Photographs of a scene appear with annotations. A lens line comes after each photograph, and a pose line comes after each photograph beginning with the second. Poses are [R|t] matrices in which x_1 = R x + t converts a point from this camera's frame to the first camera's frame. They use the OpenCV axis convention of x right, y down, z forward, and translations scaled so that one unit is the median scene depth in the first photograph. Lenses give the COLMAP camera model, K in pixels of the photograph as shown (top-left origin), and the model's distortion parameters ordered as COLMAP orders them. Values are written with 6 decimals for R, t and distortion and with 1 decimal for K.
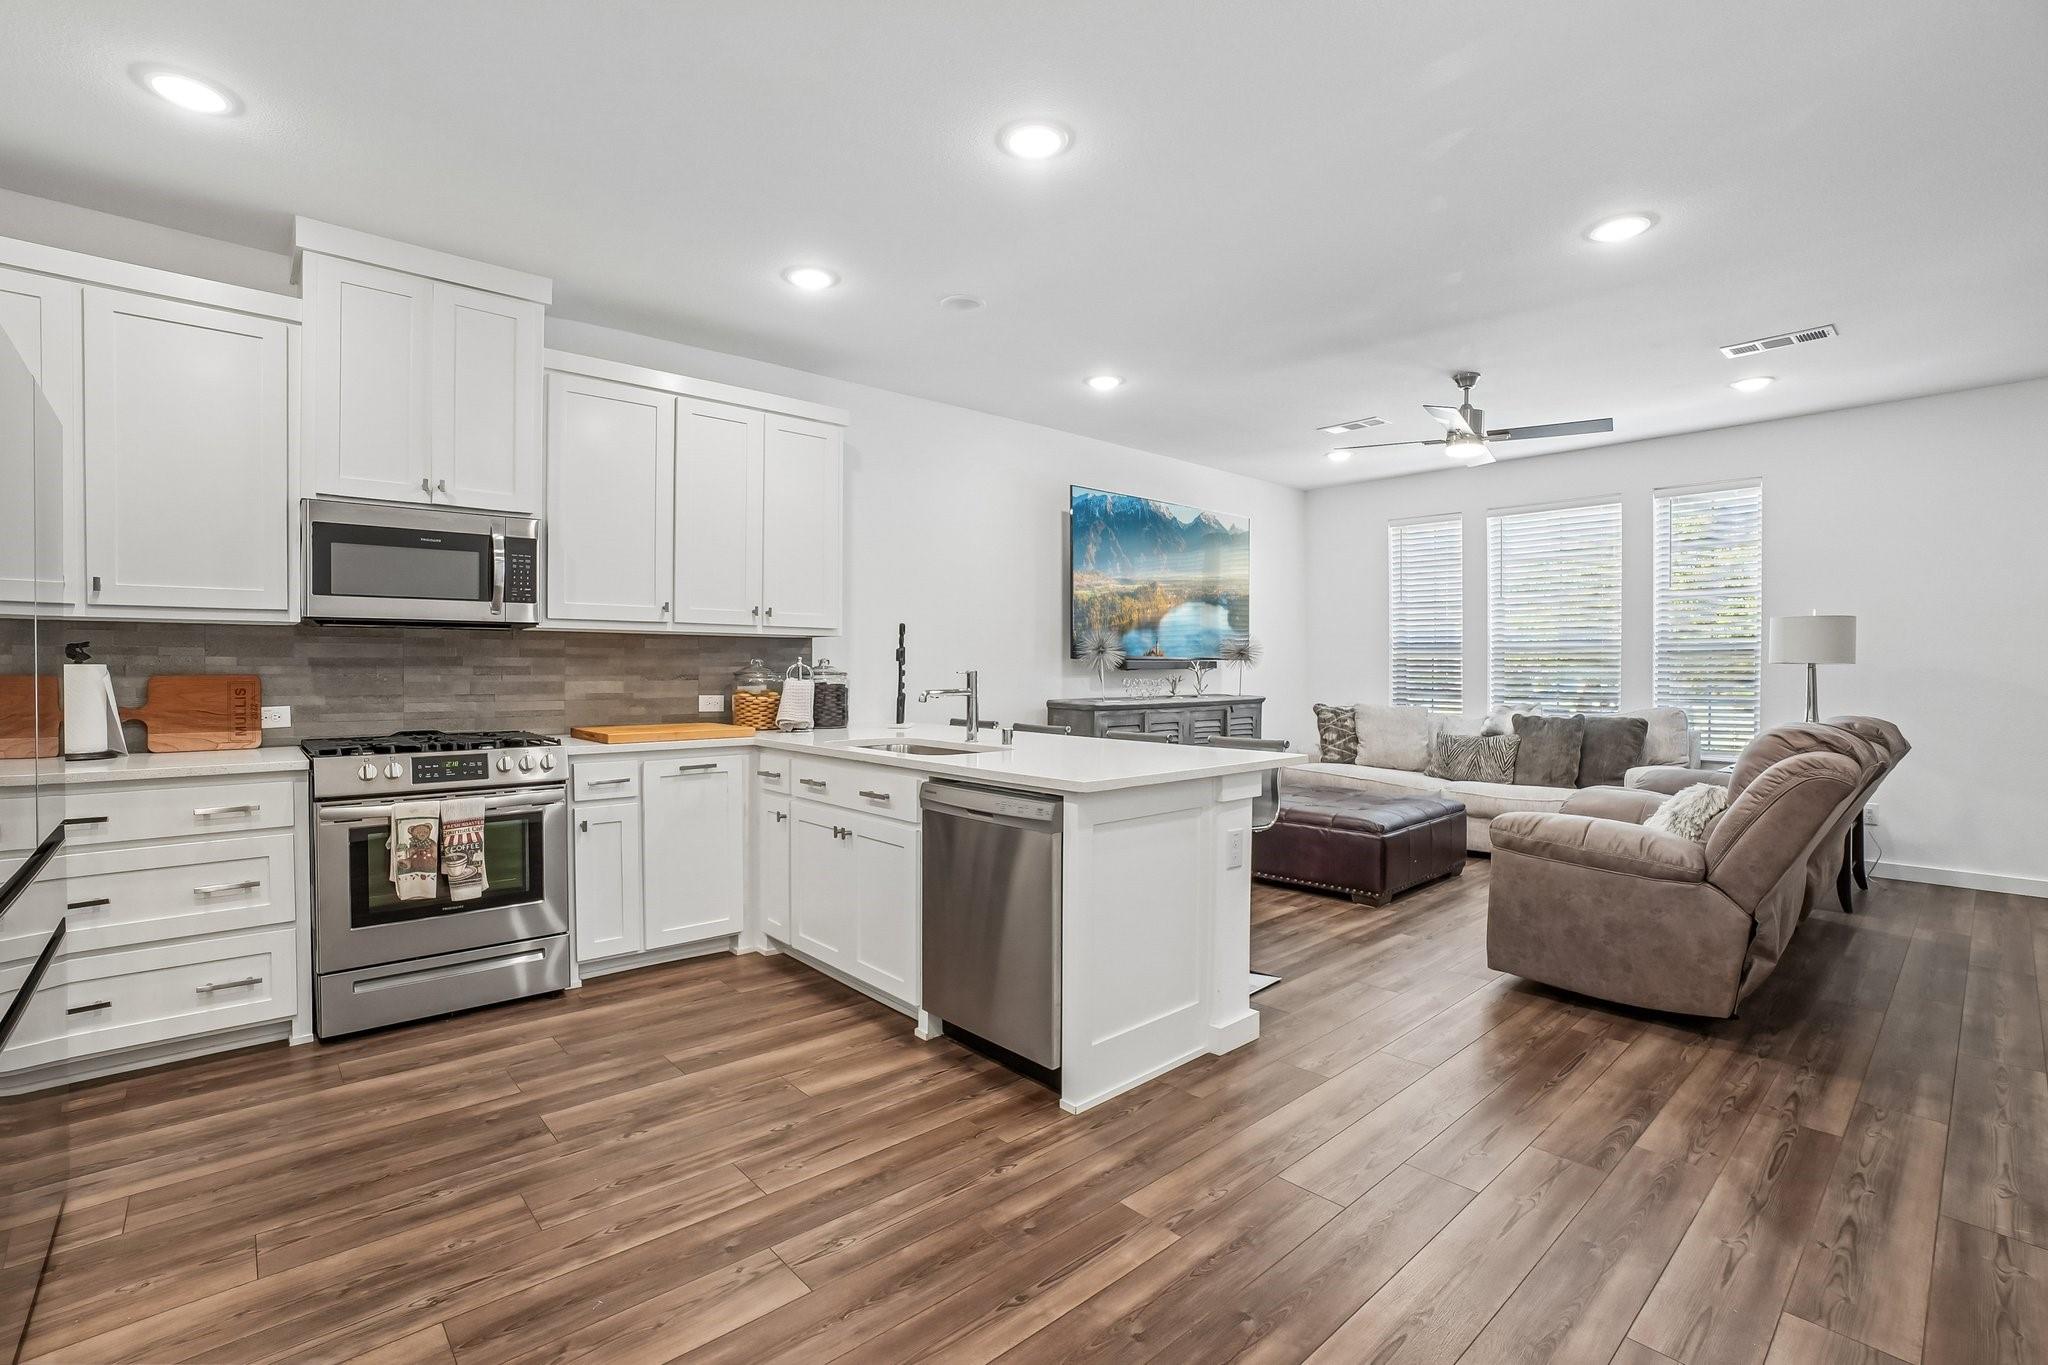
lens RADIAL K [[874.3, 0, 1004.4], [0, 874.3, 679.3], [0, 0, 1]] dist [-0.060294, 0.019395]
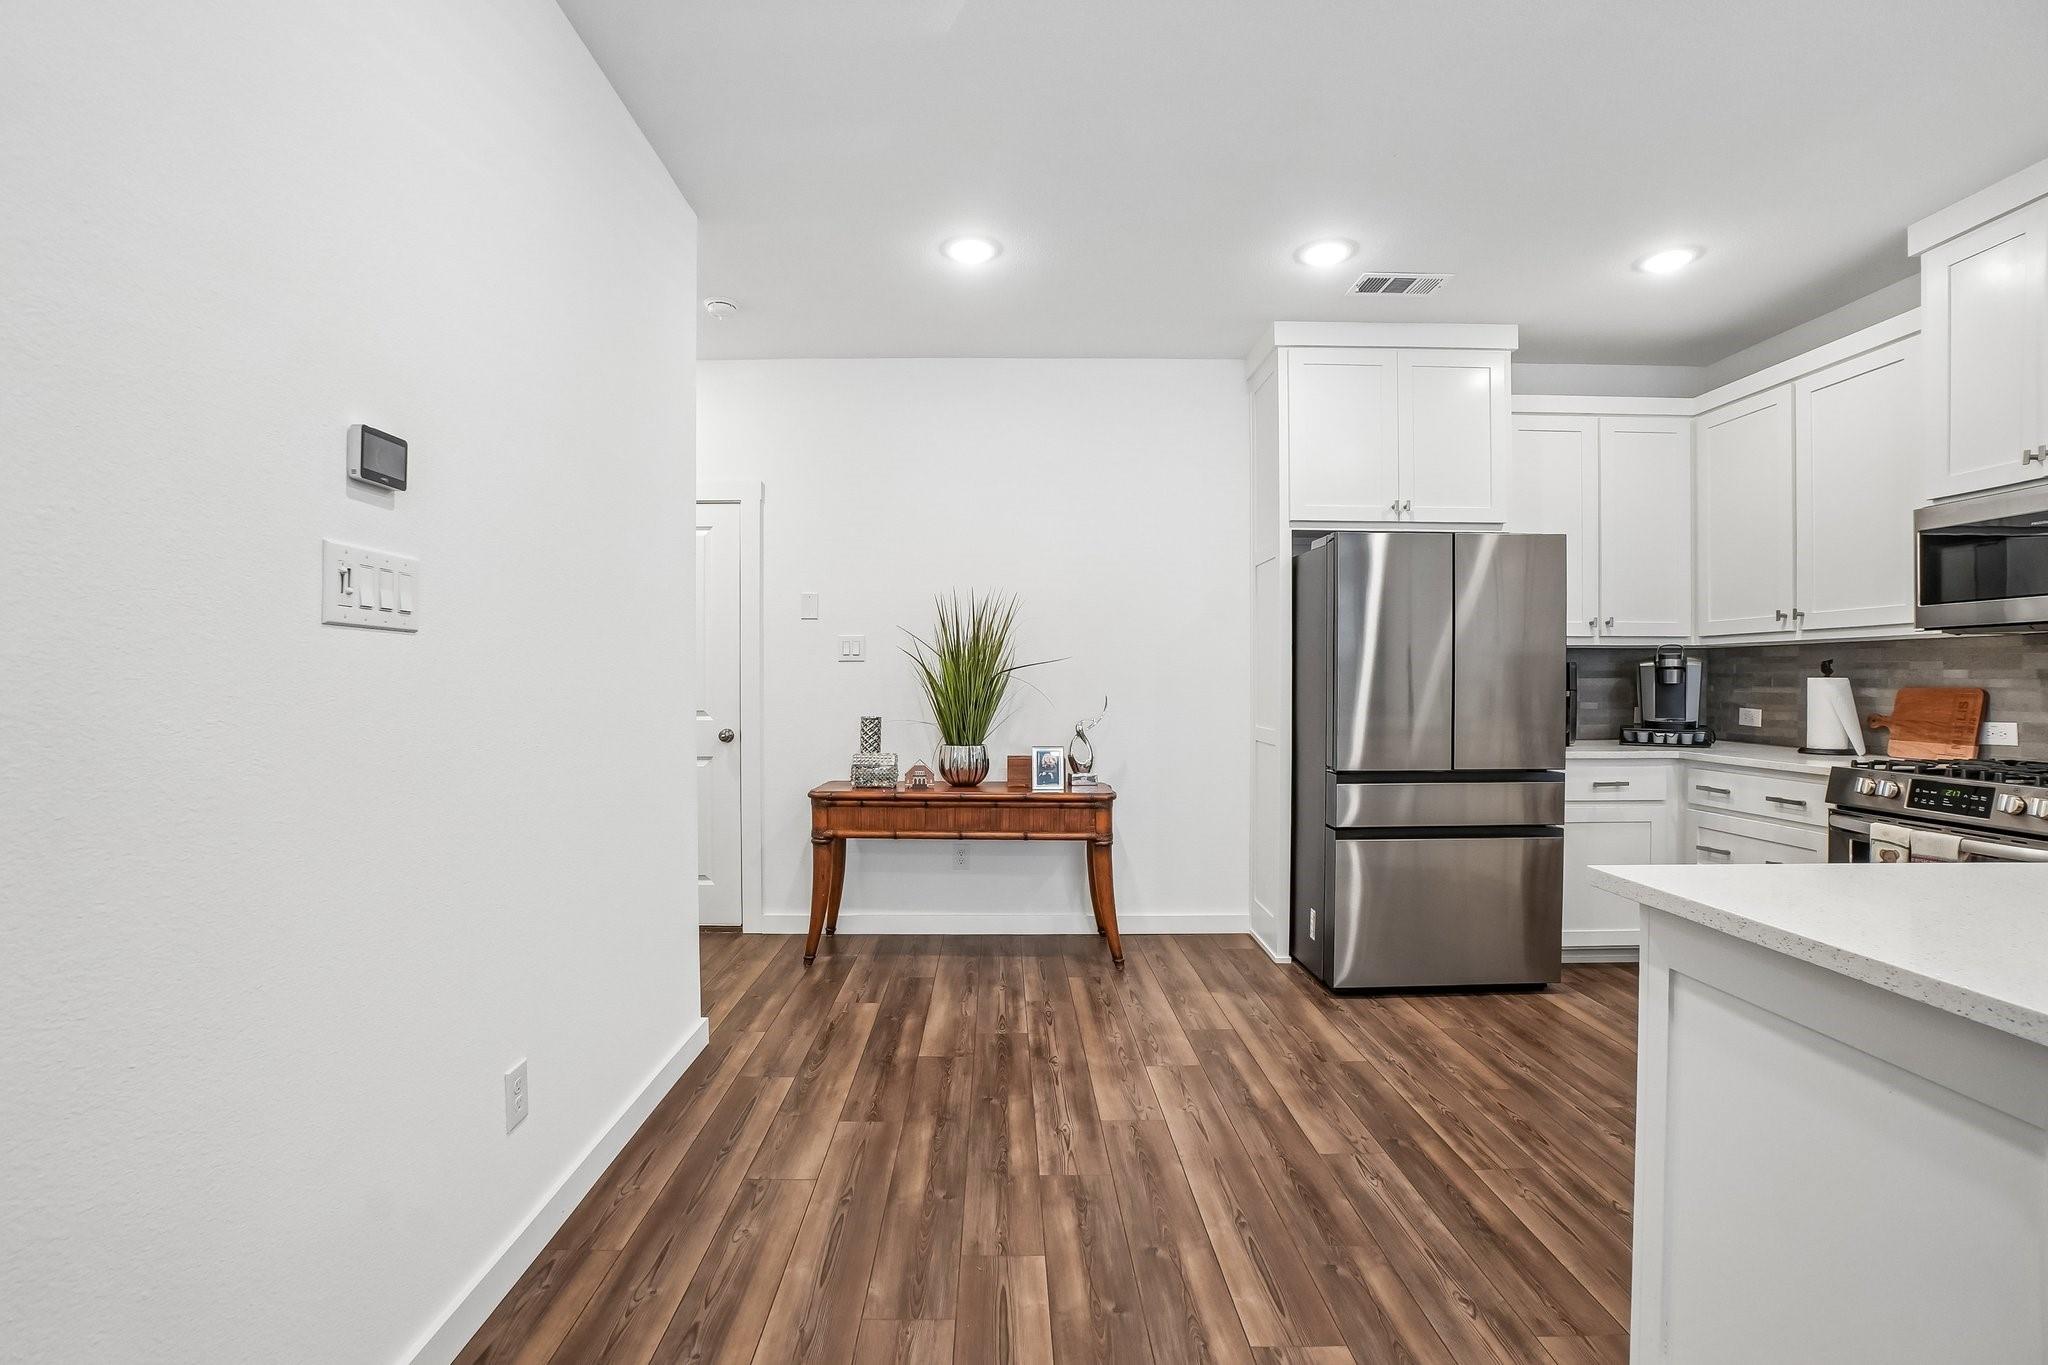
lens RADIAL K [[922.2, 0, 1002.8], [0, 922.2, 686.7], [0, 0, 1]] dist [-0.066965, 0.026891]
pose [[-0.641015, 0.004045, -0.767518, 0.600201], [-0.012666, 0.999794, 0.015847, -0.008822], [0.767424, 0.019880, -0.640832, 0.784041]]
